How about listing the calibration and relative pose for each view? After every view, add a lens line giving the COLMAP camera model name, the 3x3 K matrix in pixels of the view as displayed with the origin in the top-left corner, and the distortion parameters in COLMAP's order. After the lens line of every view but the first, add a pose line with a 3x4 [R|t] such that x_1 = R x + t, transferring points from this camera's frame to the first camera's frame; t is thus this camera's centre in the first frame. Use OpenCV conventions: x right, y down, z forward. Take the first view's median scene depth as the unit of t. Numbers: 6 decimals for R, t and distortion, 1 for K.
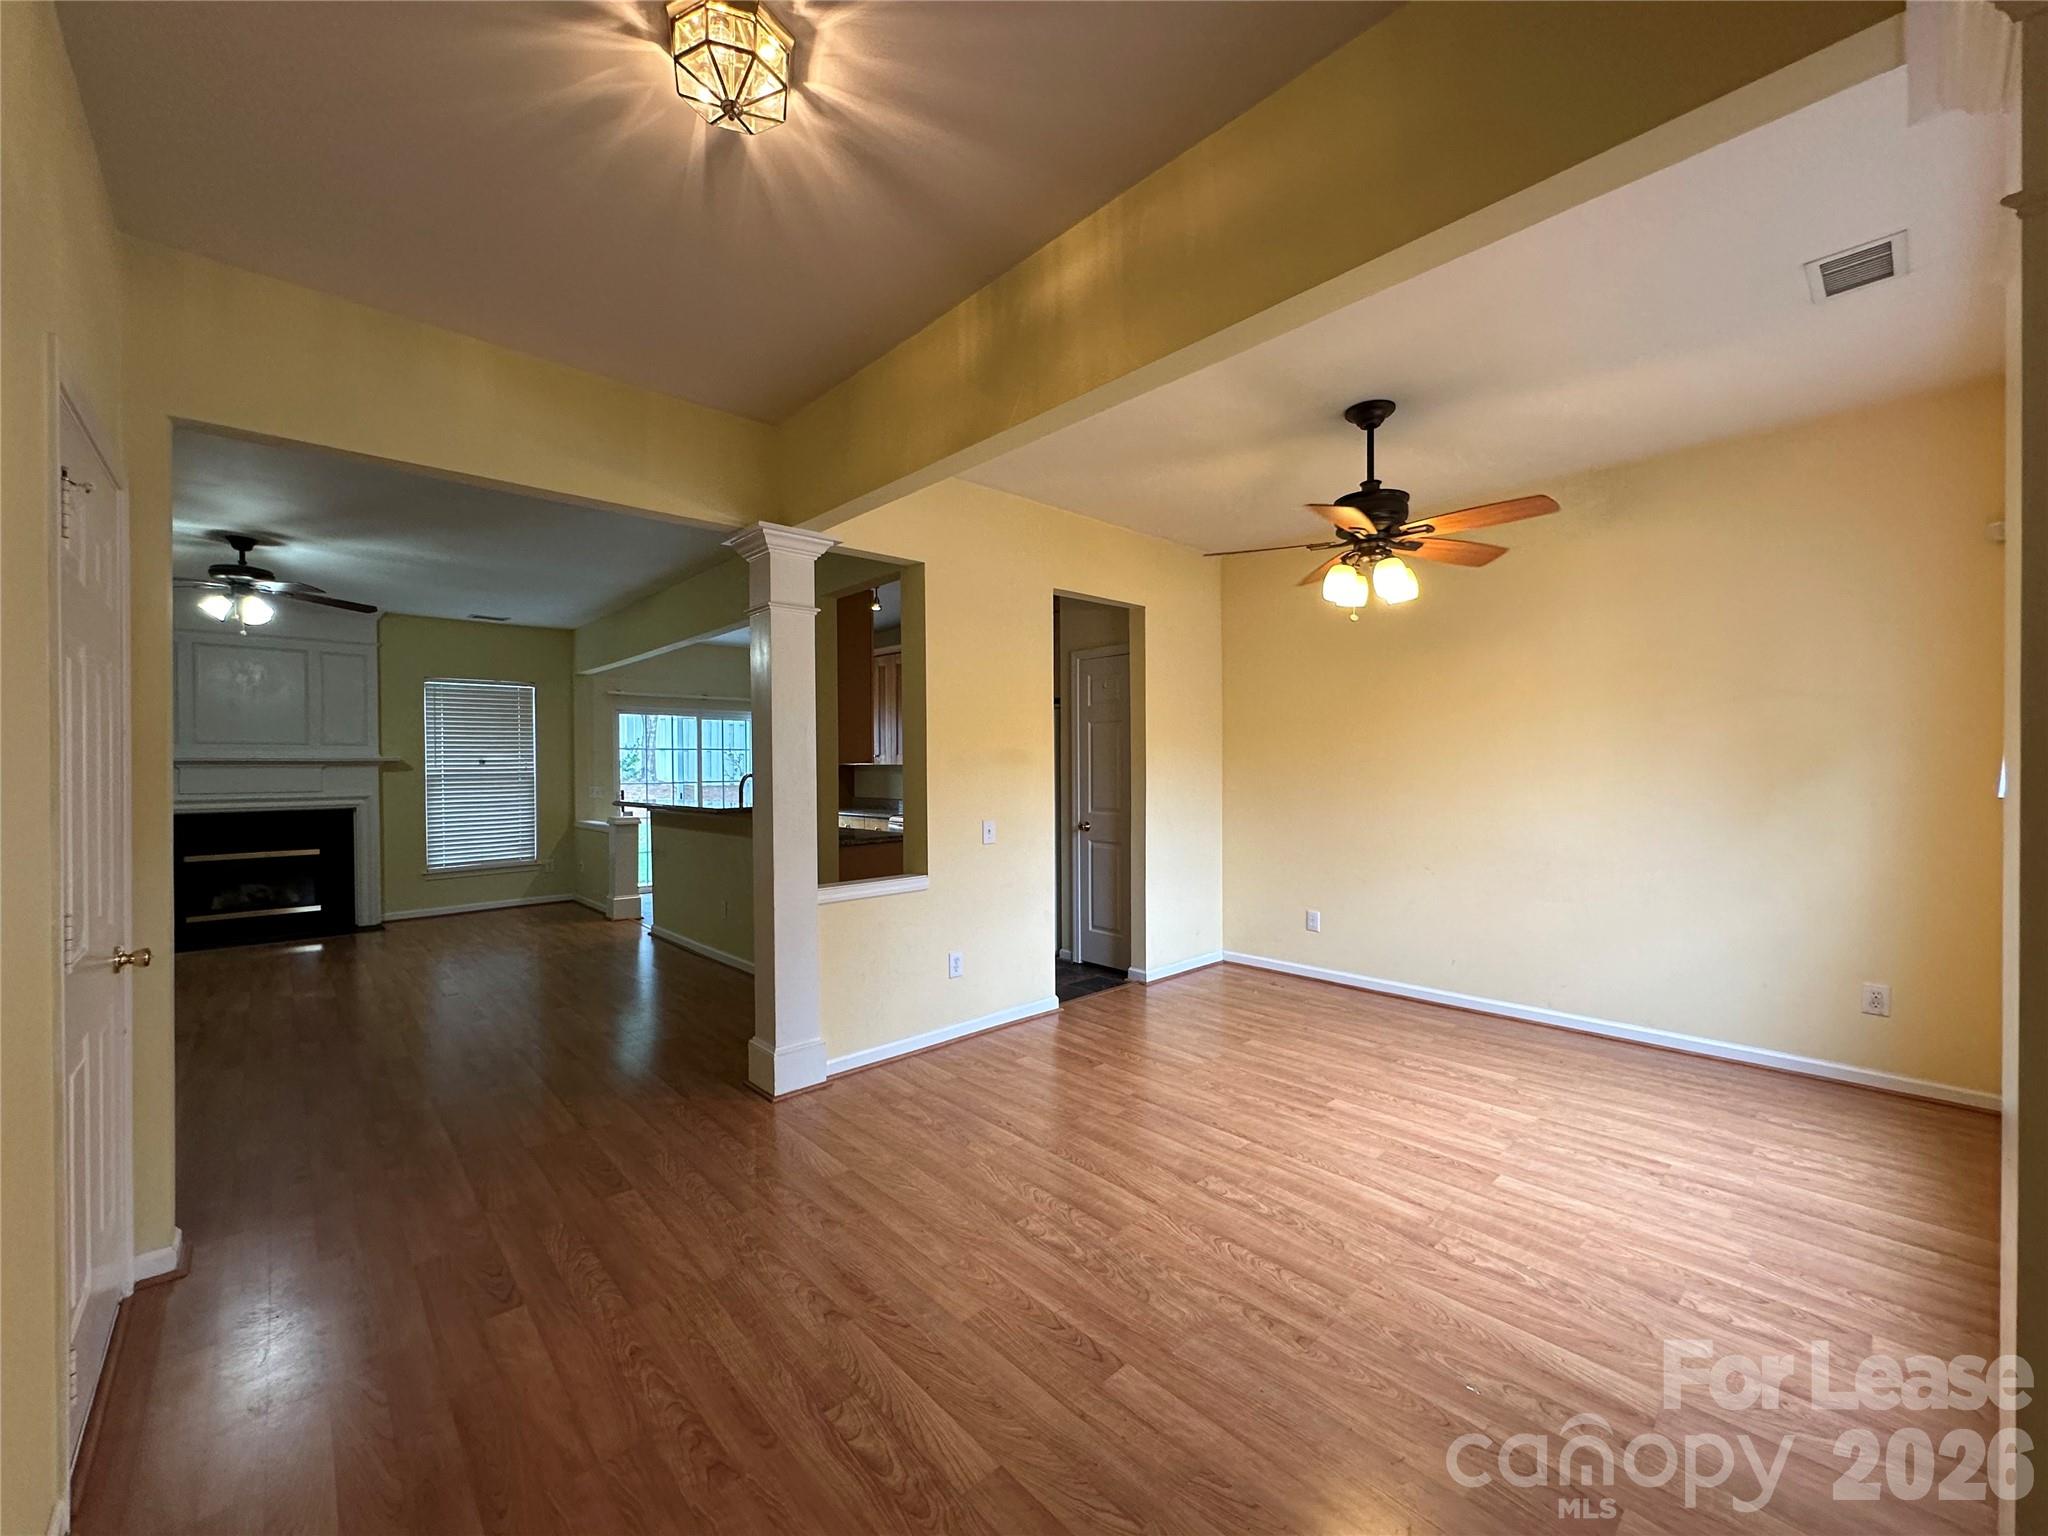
lens RADIAL K [[818.3, 0, 1025.5], [0, 818.3, 770.5], [0, 0, 1]] dist [-0.003150, 0.000338]
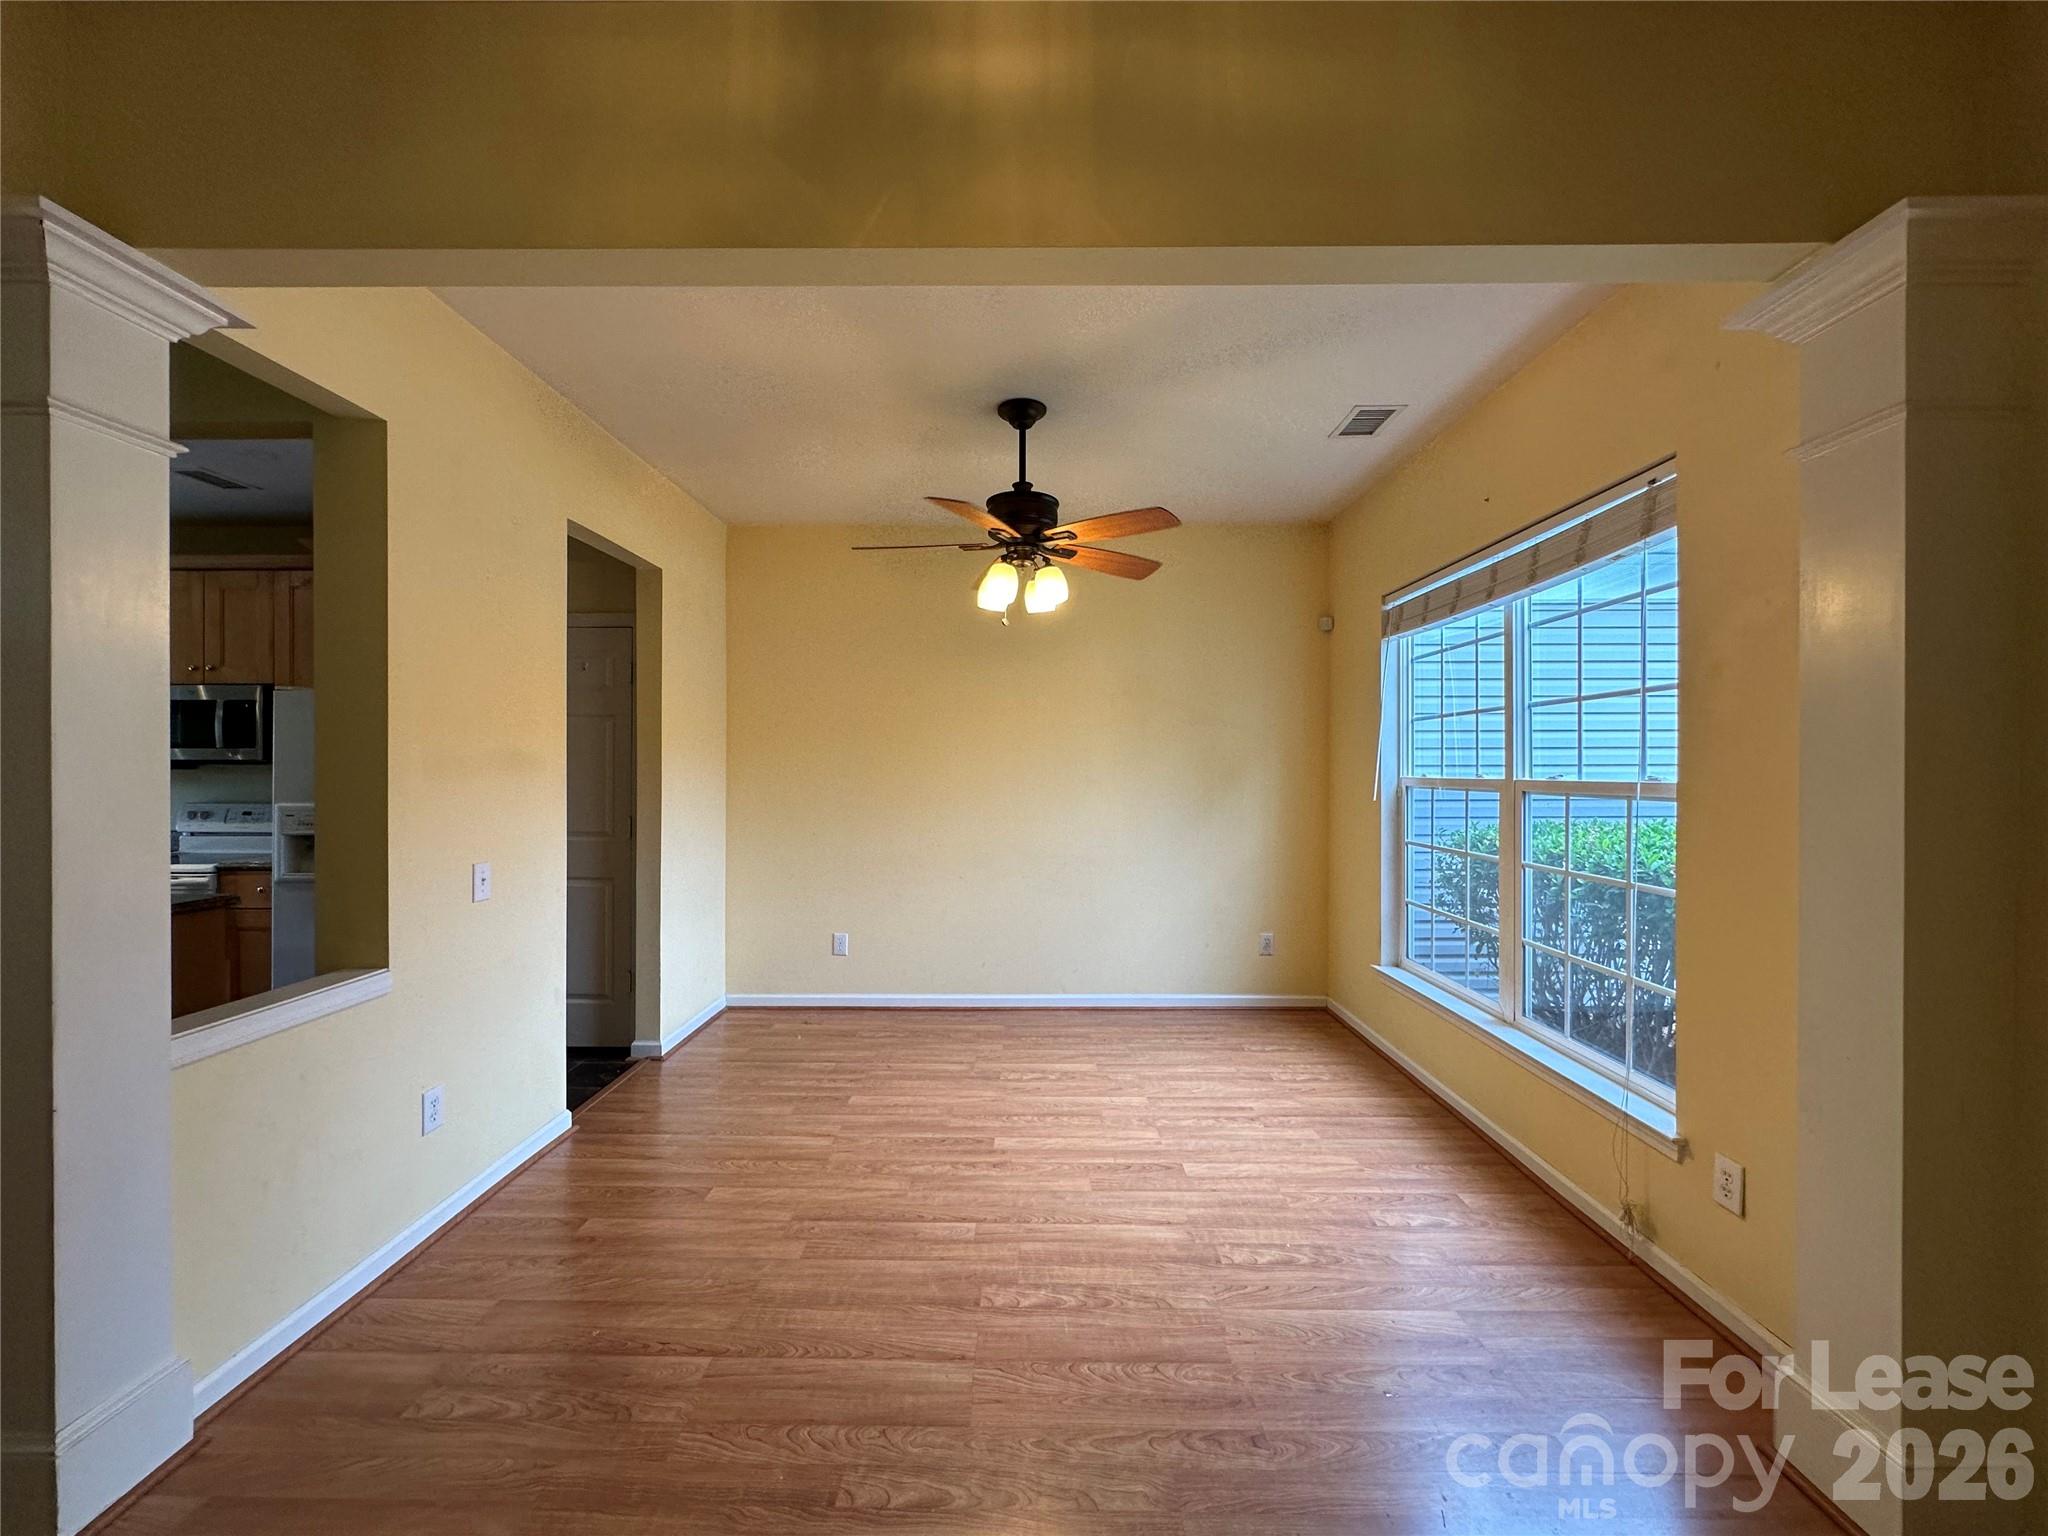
lens RADIAL K [[818.3, 0, 1025.5], [0, 818.3, 770.5], [0, 0, 1]] dist [-0.003150, 0.000338]
pose [[0.685248, 0.006872, 0.728277, -0.260379], [-0.001094, 0.999964, -0.008406, -0.006411], [-0.728309, 0.004964, 0.685231, 0.320030]]
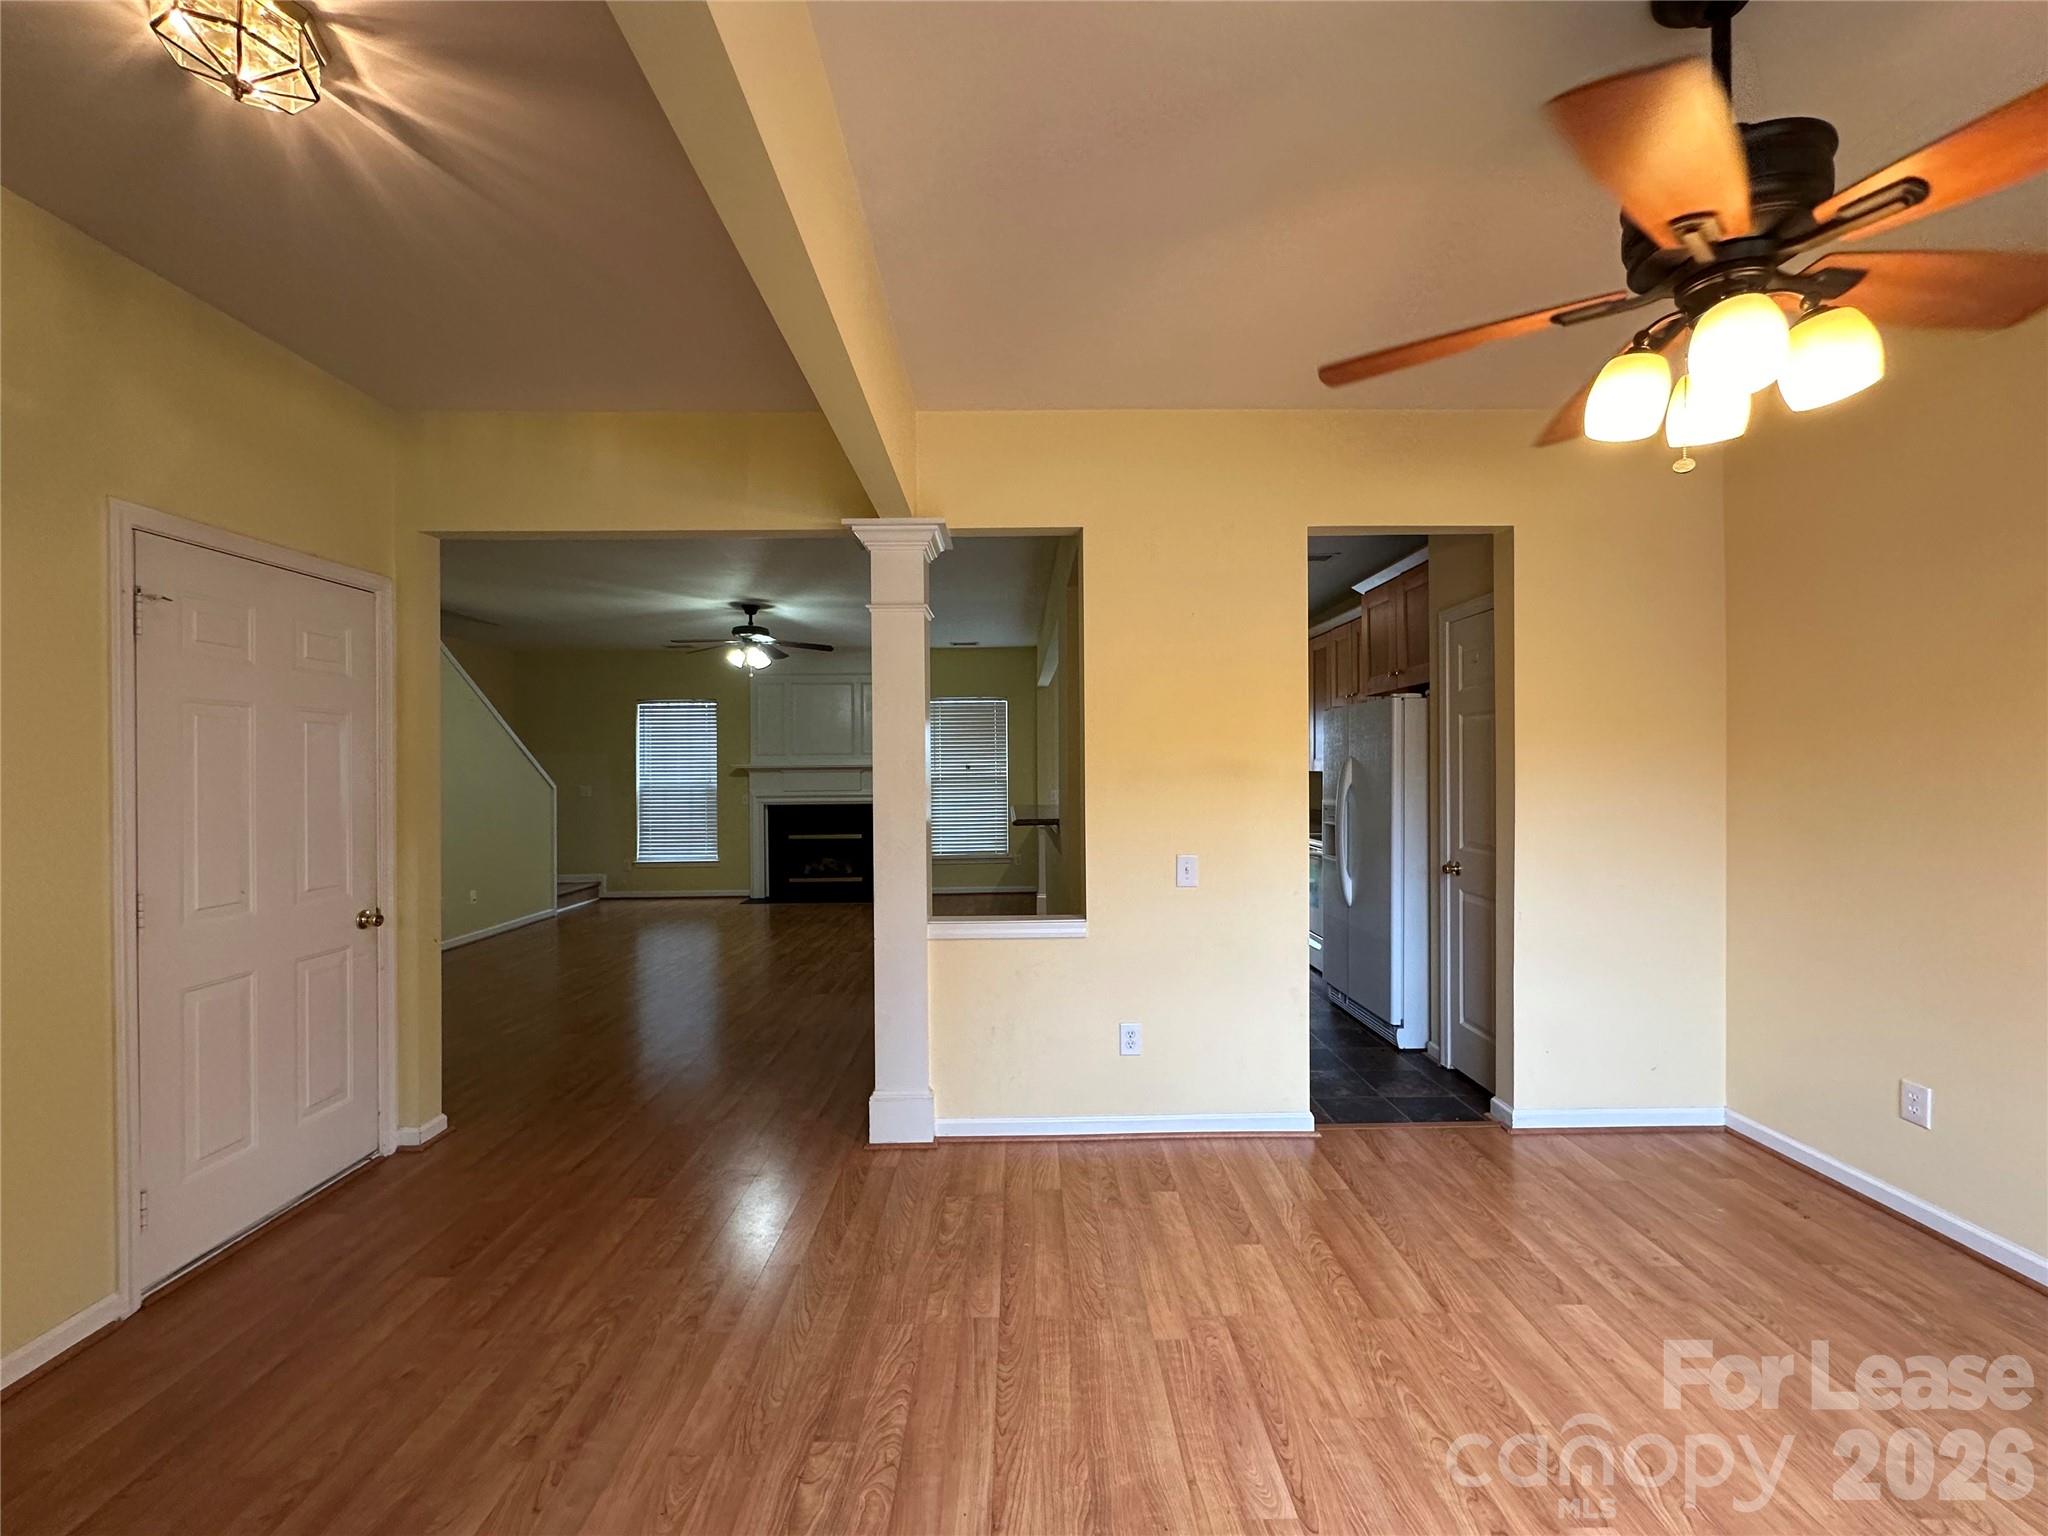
lens RADIAL K [[818.3, 0, 1025.5], [0, 818.3, 770.5], [0, 0, 1]] dist [-0.003150, 0.000338]
pose [[0.742234, 0.004558, -0.670125, 0.416047], [-0.003291, 0.999990, 0.003156, -0.021866], [0.670132, -0.000138, 0.742242, 0.417219]]
